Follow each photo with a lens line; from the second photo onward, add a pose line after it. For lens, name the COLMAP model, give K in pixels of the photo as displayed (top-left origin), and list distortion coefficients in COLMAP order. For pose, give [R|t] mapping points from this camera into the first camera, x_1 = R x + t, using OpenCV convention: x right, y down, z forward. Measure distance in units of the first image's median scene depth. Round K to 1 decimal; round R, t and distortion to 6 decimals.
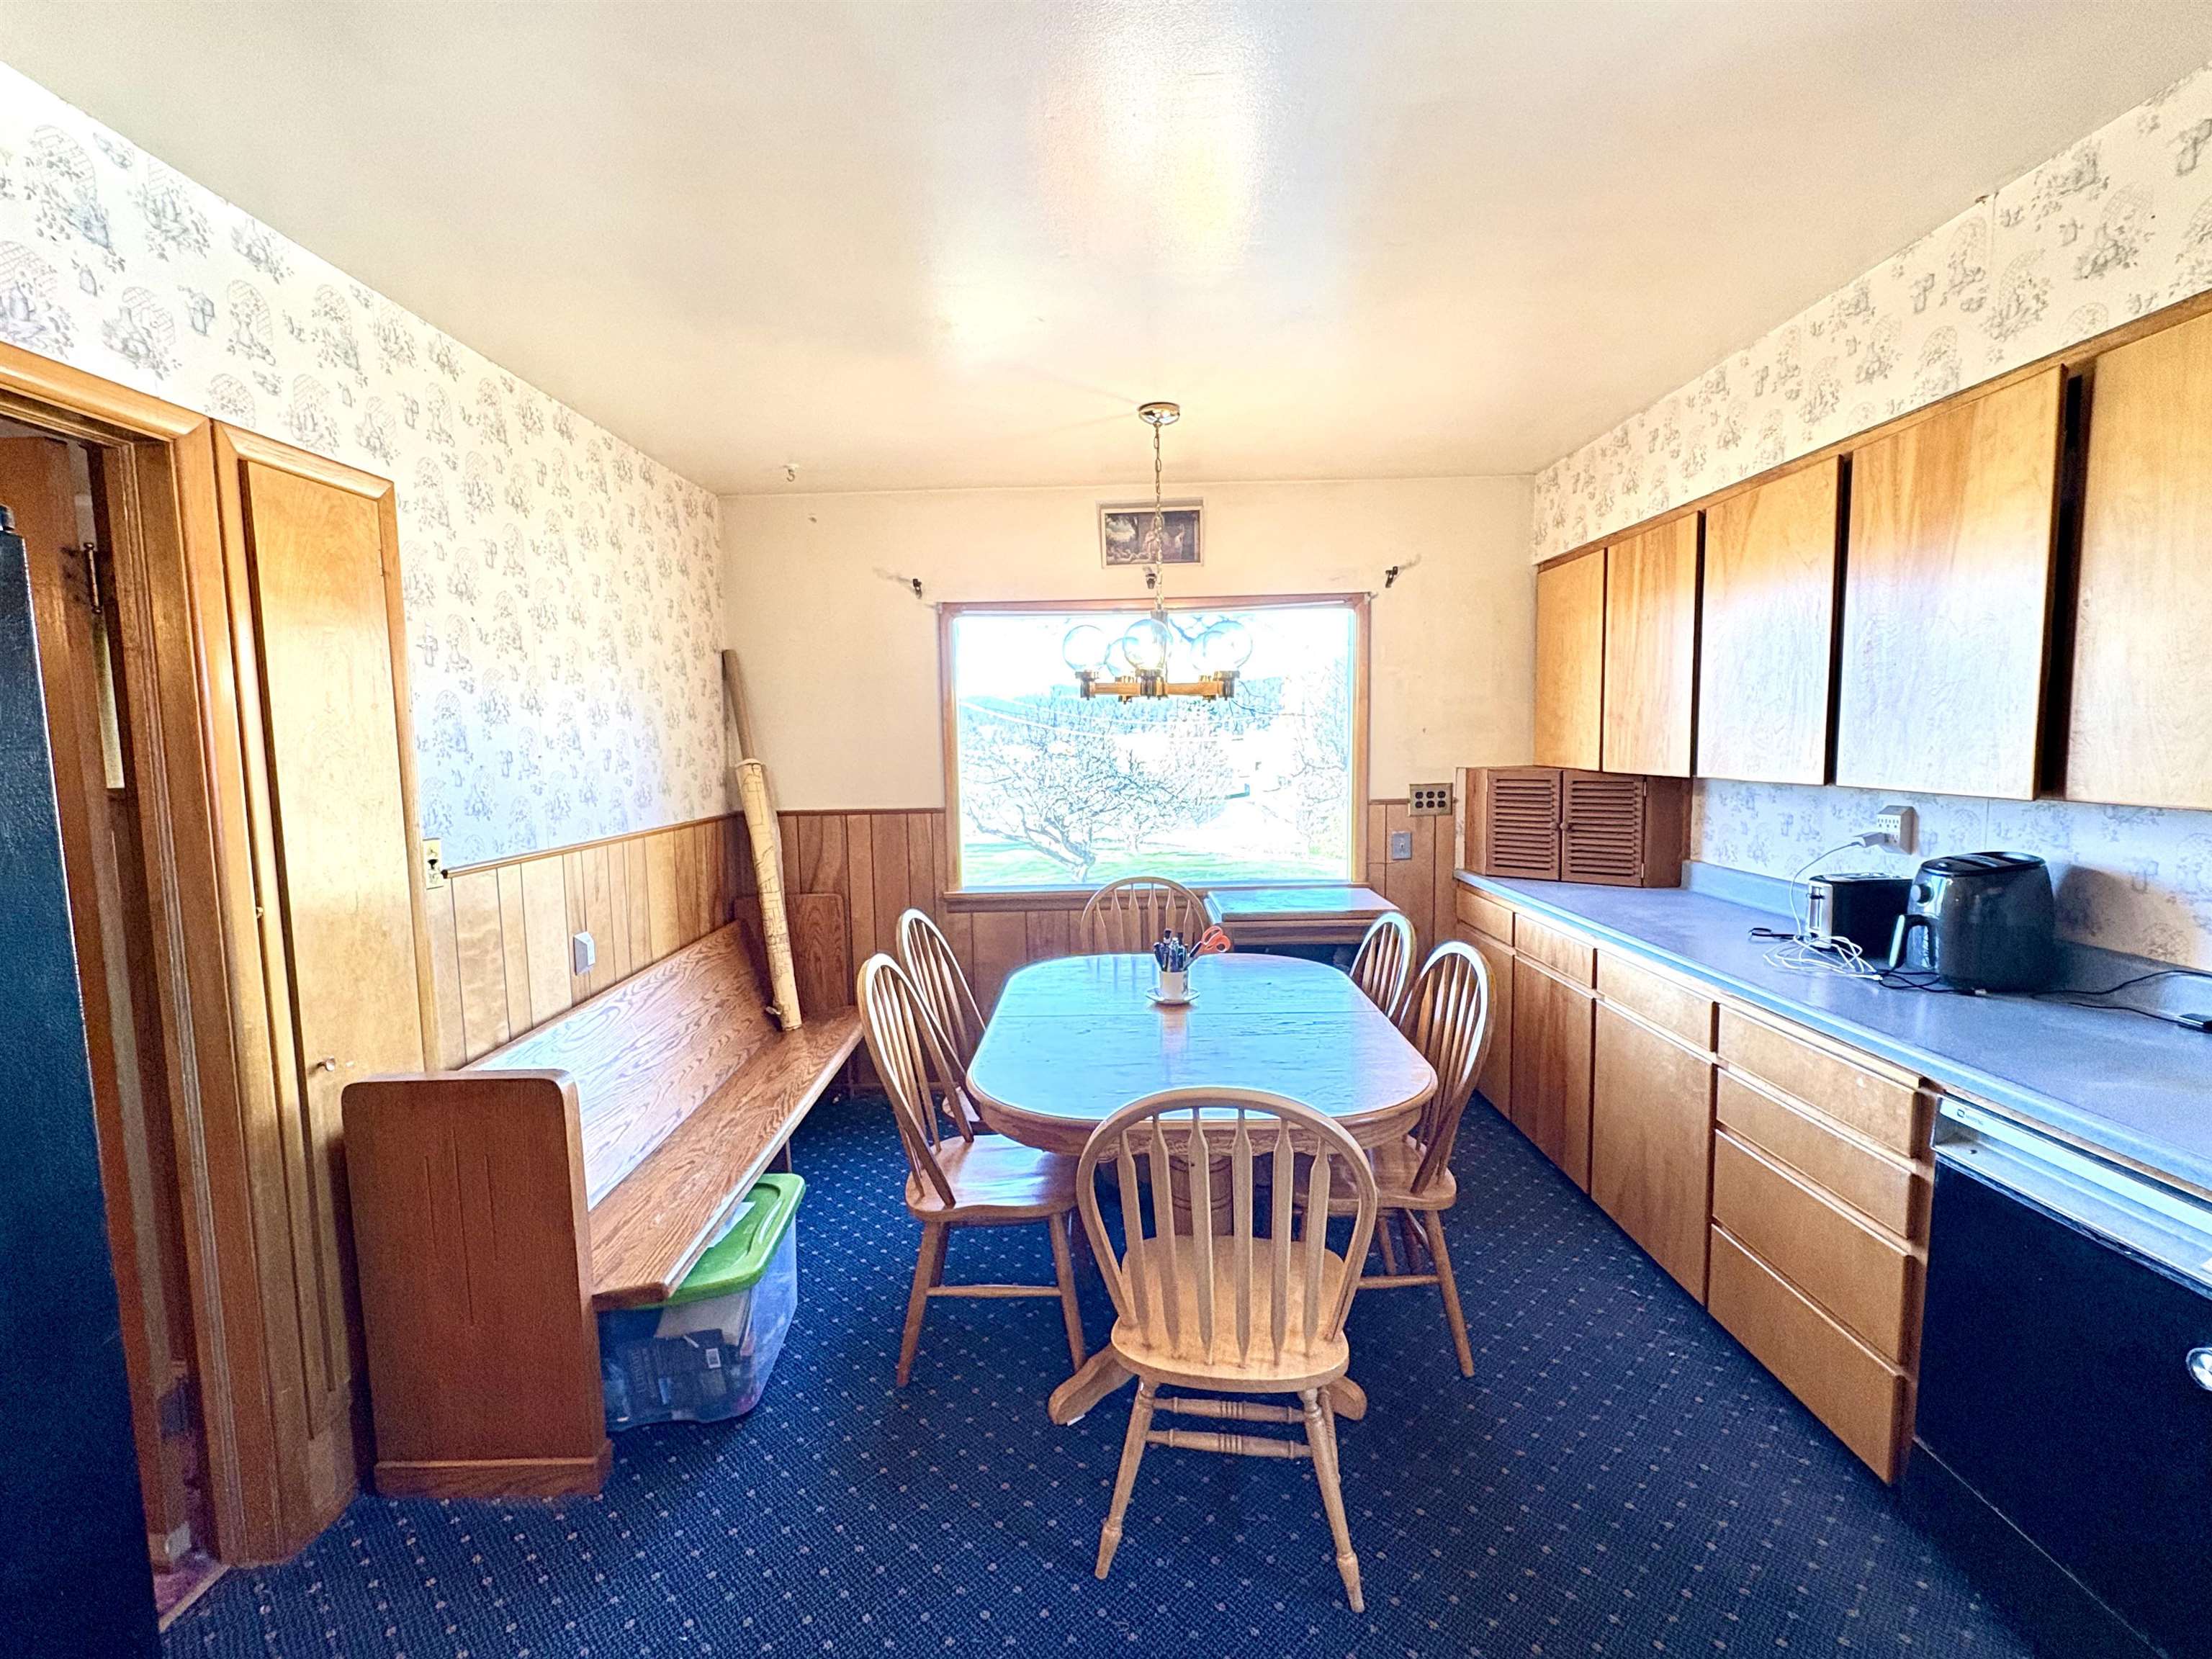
lens RADIAL K [[1010.5, 0, 1108.3], [0, 1010.5, 833.5], [0, 0, 1]] dist [0.000894, 0.000140]
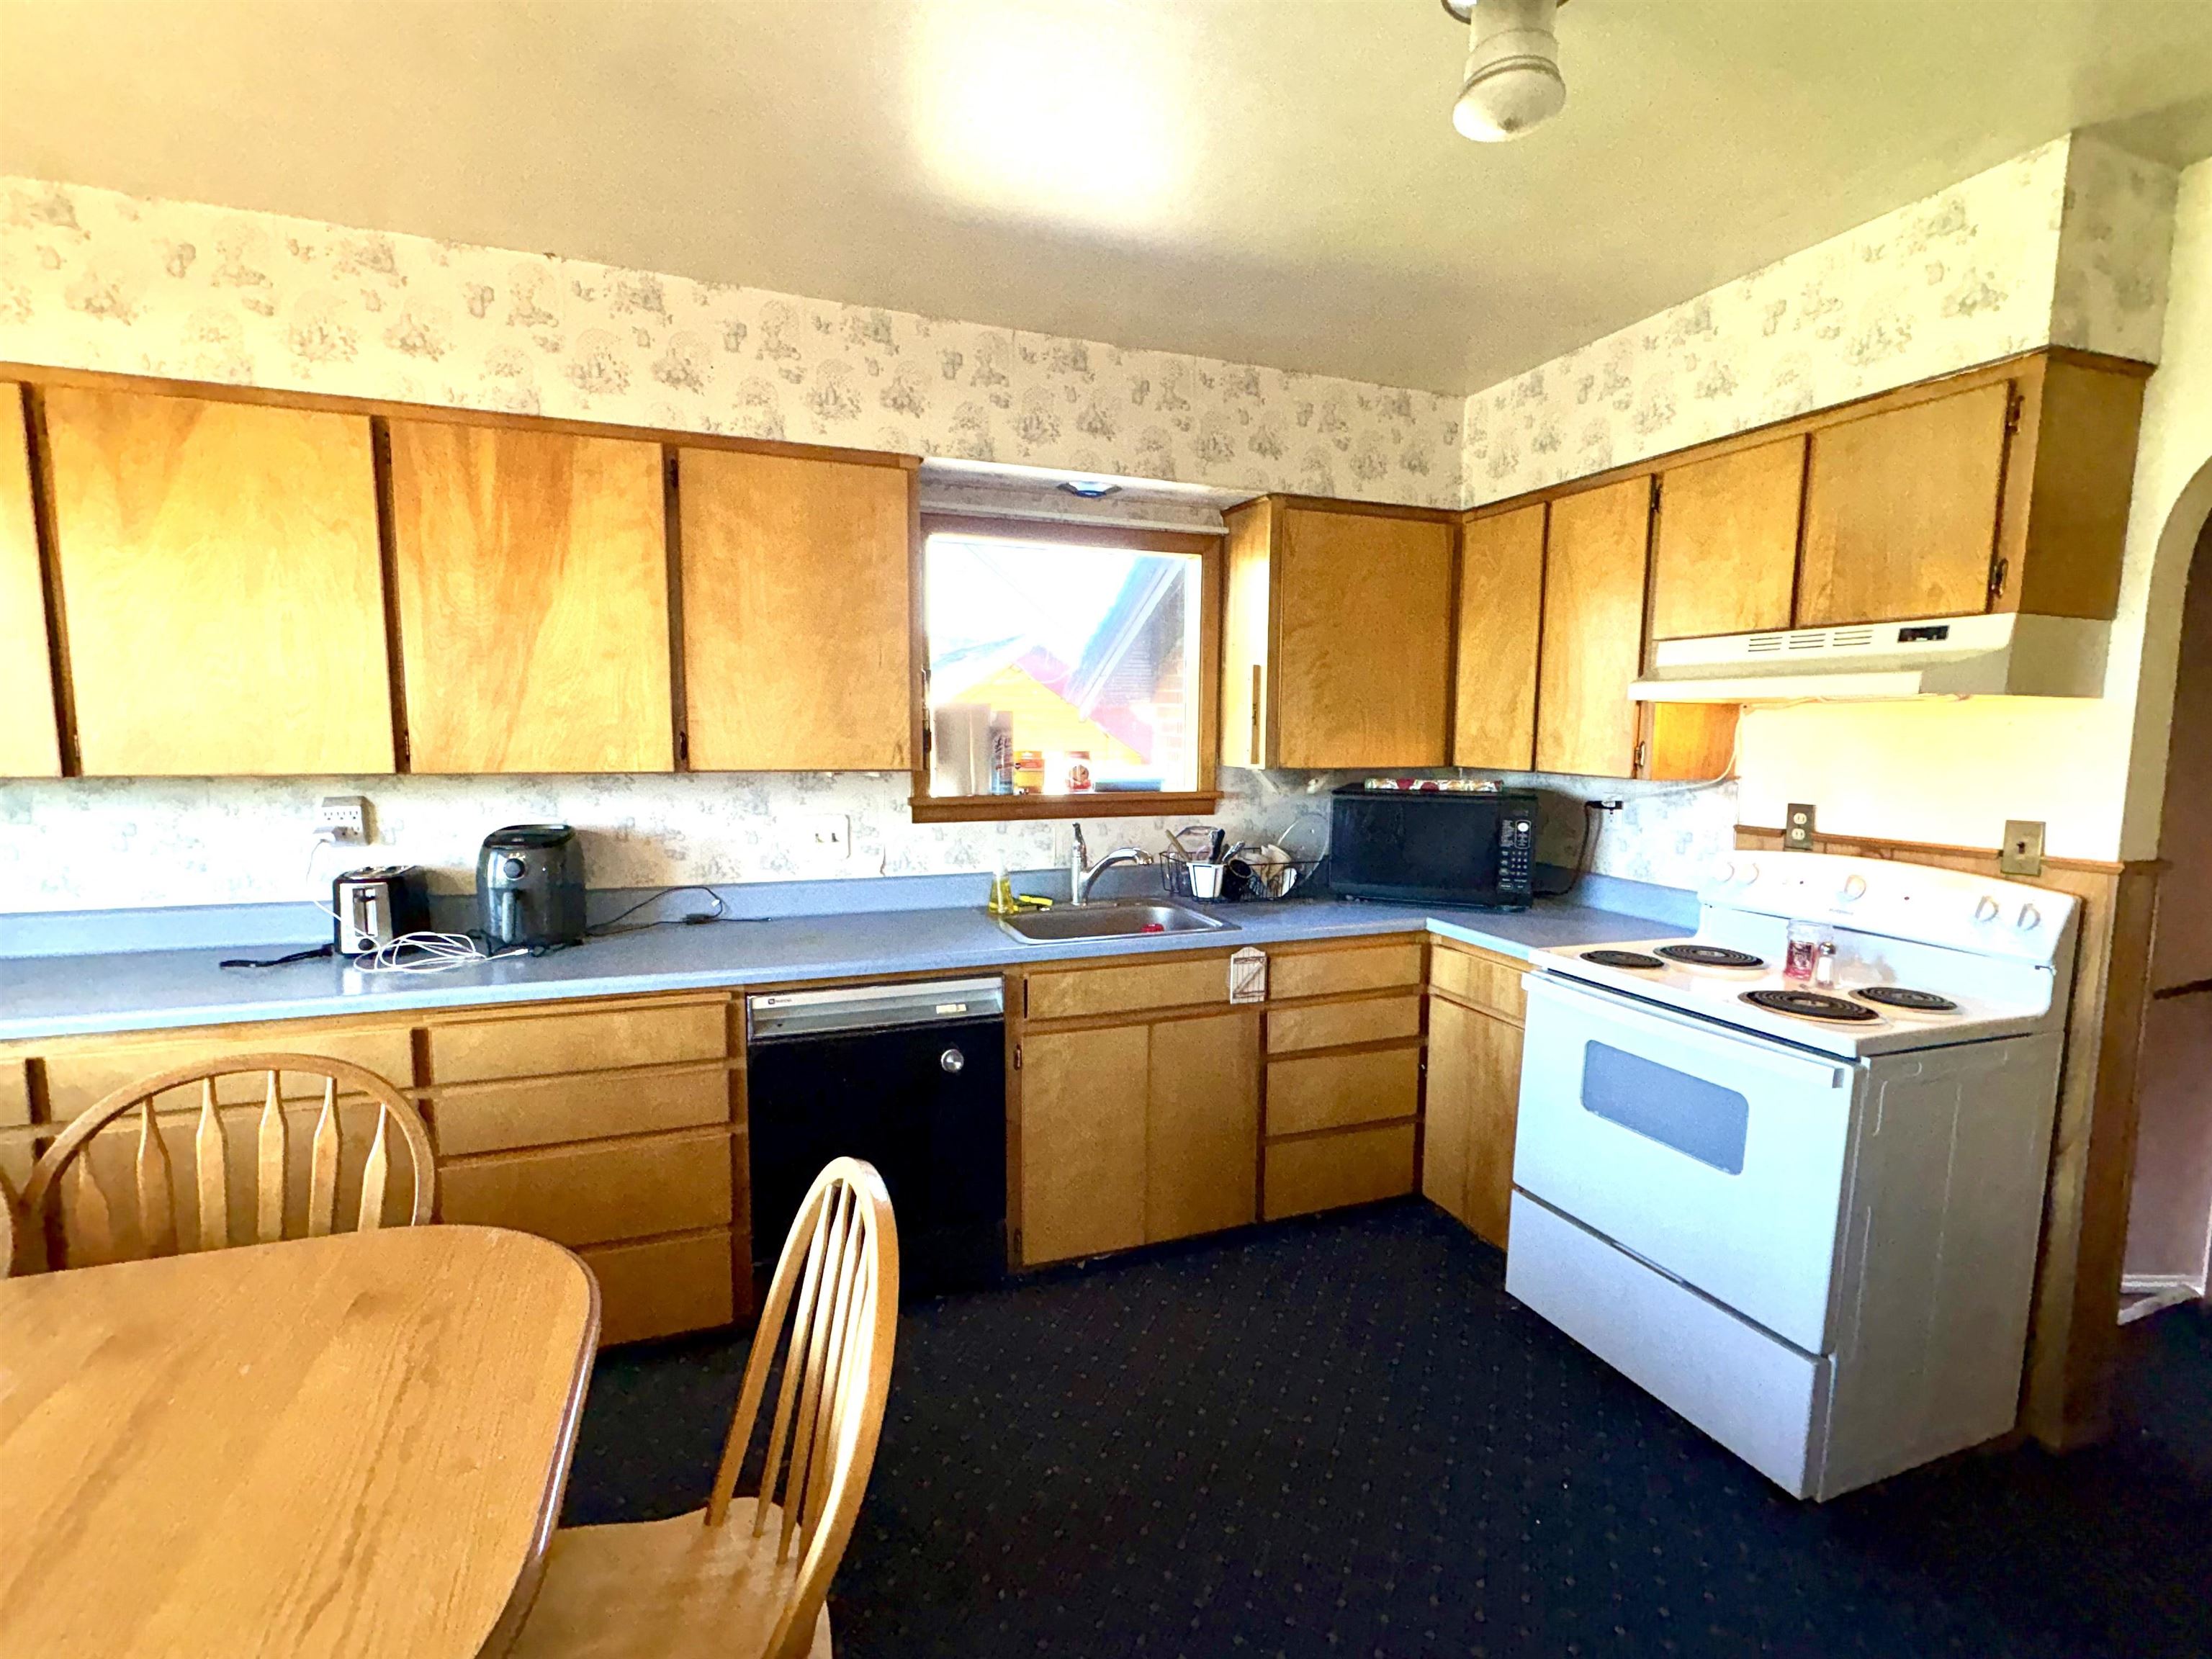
lens RADIAL K [[1010.5, 0, 1108.9], [0, 1010.5, 829.0], [0, 0, 1]] dist [0.000894, 0.000140]
pose [[-0.358341, -0.083288, 0.929868, -0.467222], [0.085820, 0.988857, 0.121644, -0.066291], [-0.929638, 0.123391, -0.347200, 0.859817]]
